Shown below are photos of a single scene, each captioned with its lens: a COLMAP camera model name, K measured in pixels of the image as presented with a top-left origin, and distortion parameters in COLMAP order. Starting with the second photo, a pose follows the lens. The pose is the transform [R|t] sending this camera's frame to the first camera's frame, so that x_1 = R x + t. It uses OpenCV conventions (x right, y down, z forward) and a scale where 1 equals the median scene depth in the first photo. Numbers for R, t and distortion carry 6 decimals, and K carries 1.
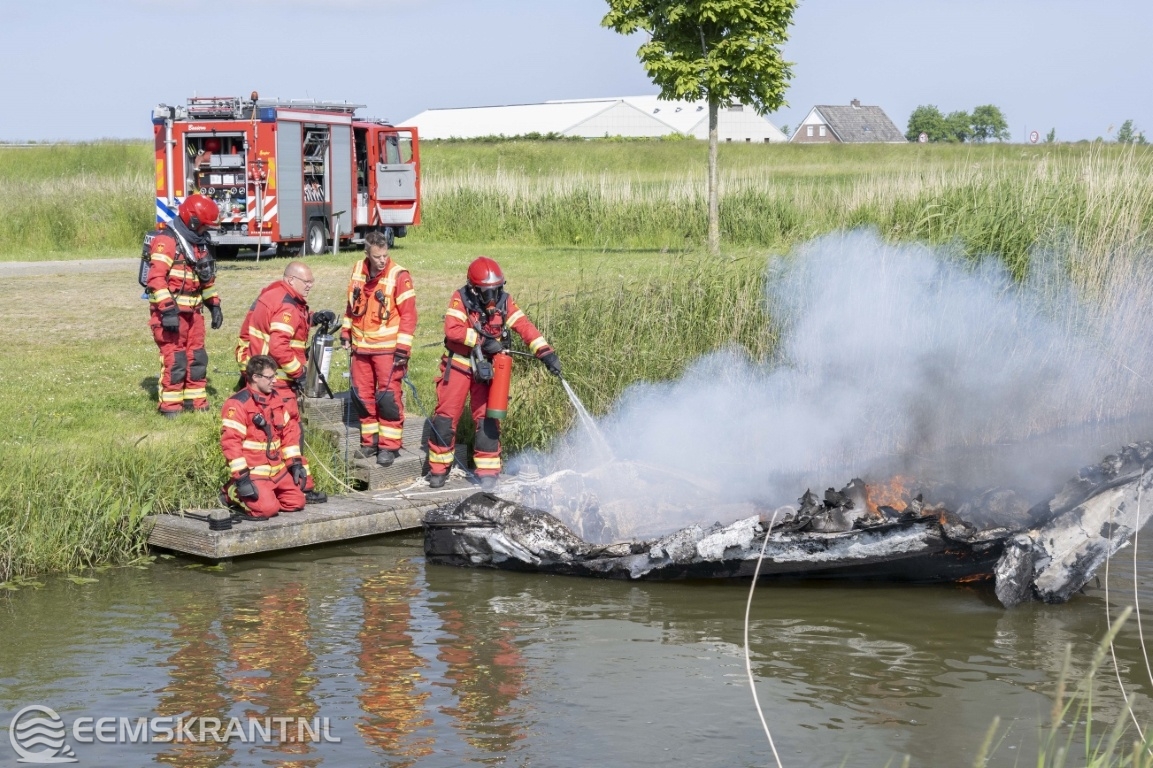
lens RADIAL K [[2032.7, 0, 573.4], [0, 2032.7, 384.5], [0, 0, 1]] dist [-0.005777, 0.000000]
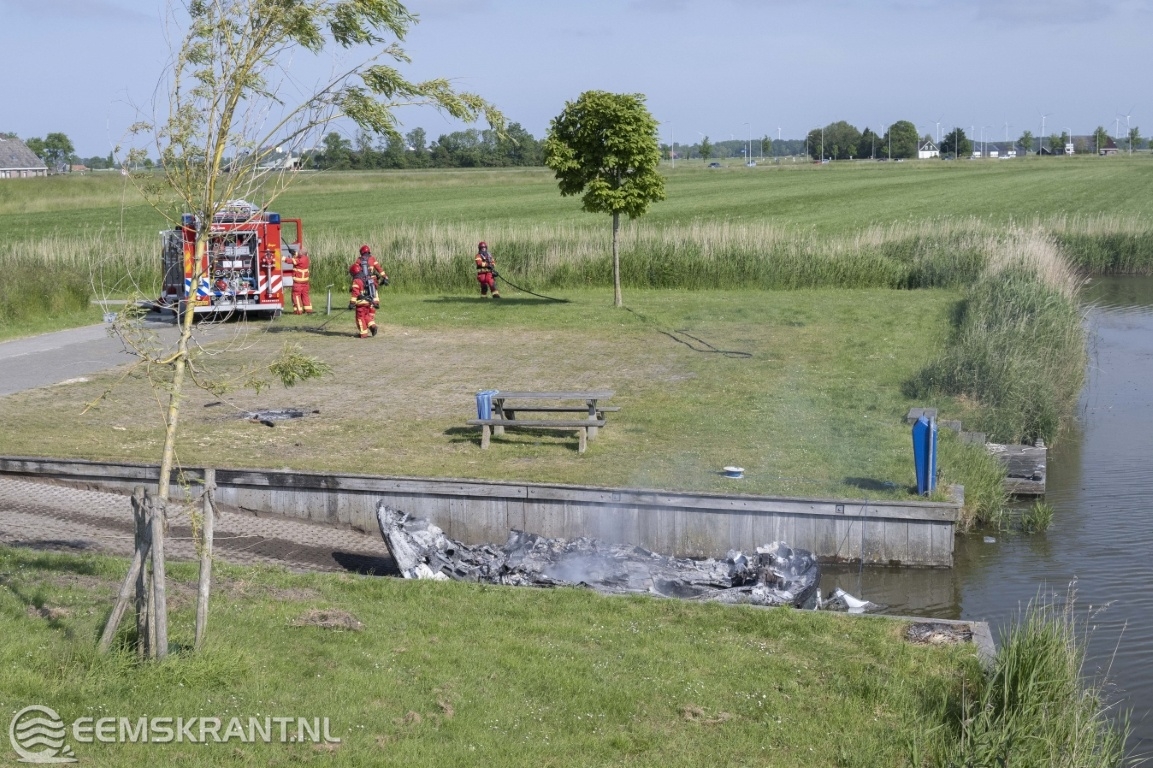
lens RADIAL K [[1604.1, 0, 572.2], [0, 1604.1, 376.8], [0, 0, 1]] dist [0.004413, 0.000000]
pose [[0.851256, -0.069786, 0.520089, -0.664757], [0.059837, 0.997562, 0.035916, -0.058011], [-0.521328, 0.000547, 0.853356, -0.087143]]
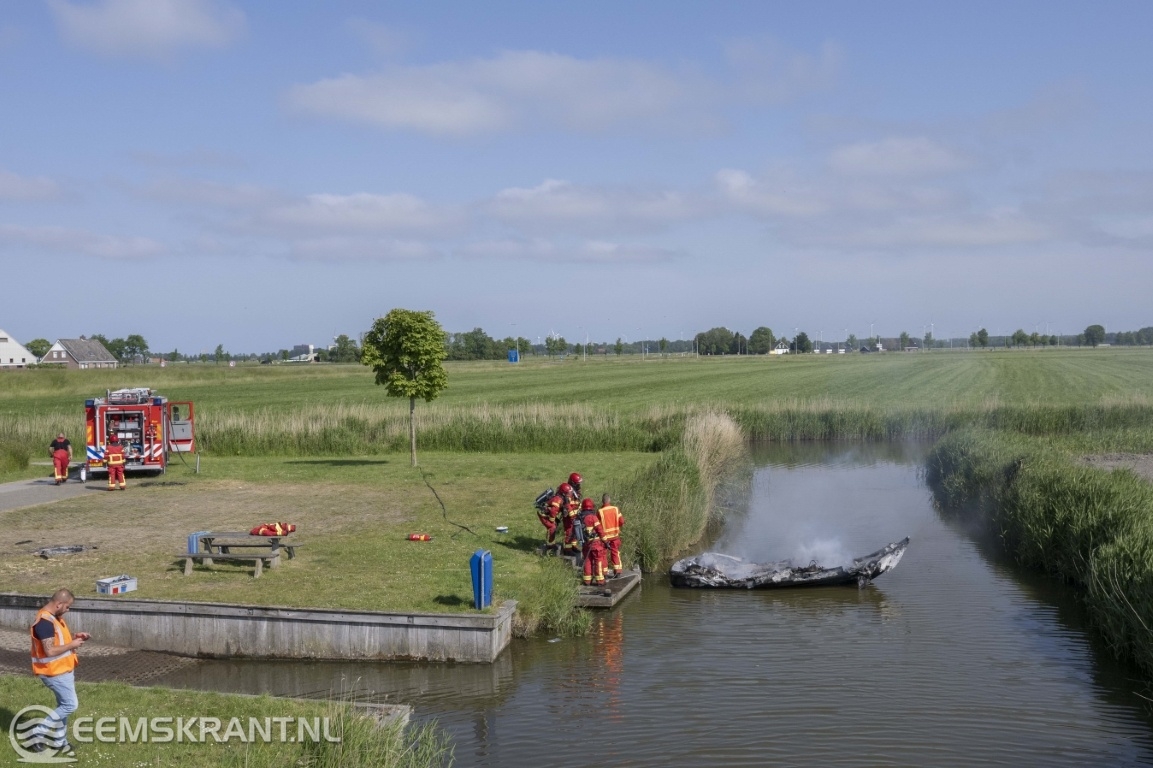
lens RADIAL K [[1189.7, 0, 585.7], [0, 1189.7, 384.3], [0, 0, 1]] dist [-0.008518, 0.000000]
pose [[0.828022, -0.012755, 0.560550, -0.522988], [0.063190, 0.995495, -0.070691, -0.051094], [-0.557123, 0.093955, 0.825098, -0.190448]]
